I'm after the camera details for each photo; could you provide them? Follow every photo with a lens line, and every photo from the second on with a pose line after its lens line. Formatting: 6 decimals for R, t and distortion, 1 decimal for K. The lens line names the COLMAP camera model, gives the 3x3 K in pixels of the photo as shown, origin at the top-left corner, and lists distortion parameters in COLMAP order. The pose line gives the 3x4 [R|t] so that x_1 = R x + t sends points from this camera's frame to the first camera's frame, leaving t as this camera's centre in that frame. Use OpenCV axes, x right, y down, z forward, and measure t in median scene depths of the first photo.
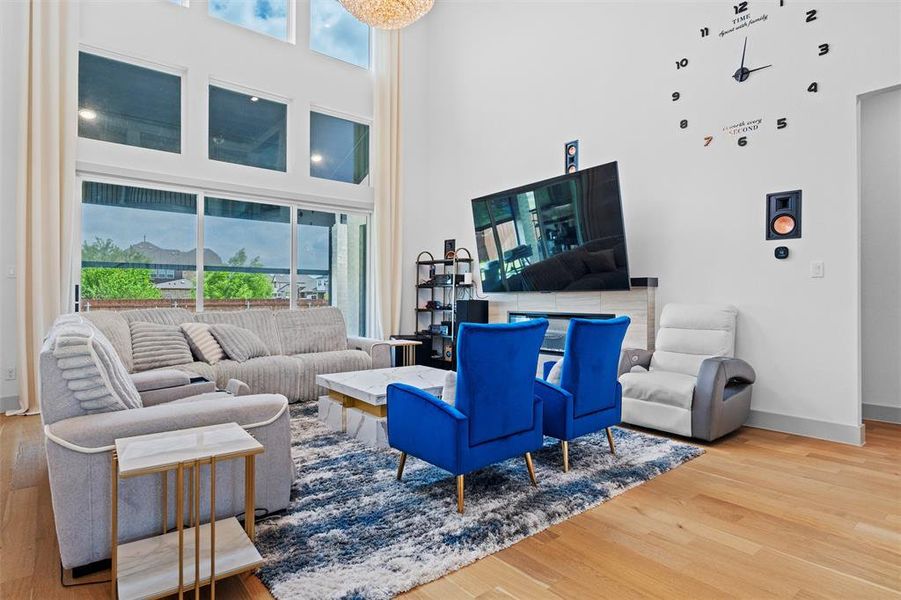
lens RADIAL K [[477.8, 0, 450.5], [0, 477.8, 300.0], [0, 0, 1]] dist [-0.000524, -0.000116]
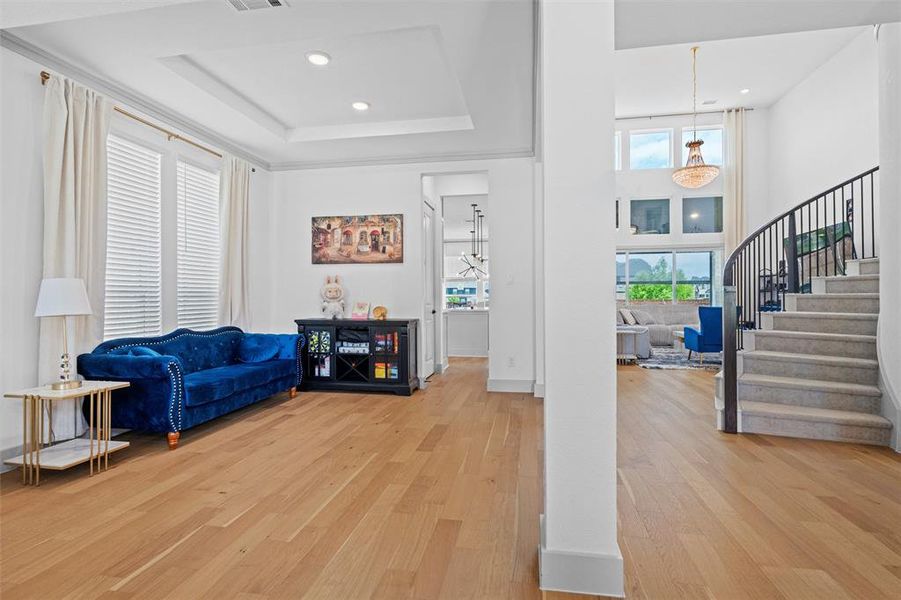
lens RADIAL K [[448.9, 0, 450.5], [0, 448.9, 300.0], [0, 0, 1]] dist [-0.000897, 0.000047]
pose [[0.648368, -0.001191, -0.761326, 0.642932], [0.000976, 0.999999, -0.000733, 0.001290], [0.761327, -0.000268, 0.648368, -1.184102]]
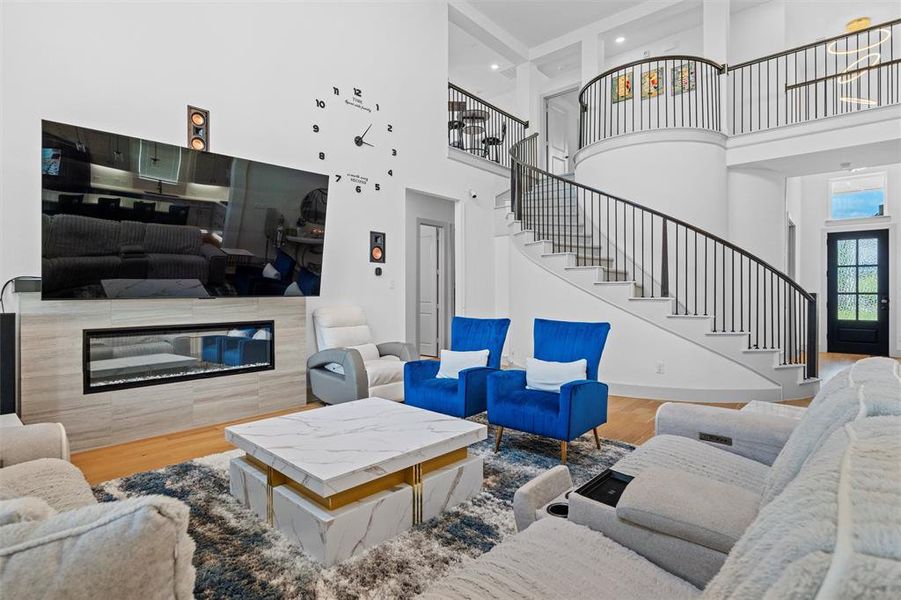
lens RADIAL K [[448.9, 0, 450.5], [0, 448.9, 300.0], [0, 0, 1]] dist [-0.000897, 0.000047]
pose [[-0.143066, -0.021879, 0.989471, -0.672704], [0.004973, 0.999727, 0.022825, -0.033134], [-0.989701, 0.008187, -0.142918, 0.845458]]
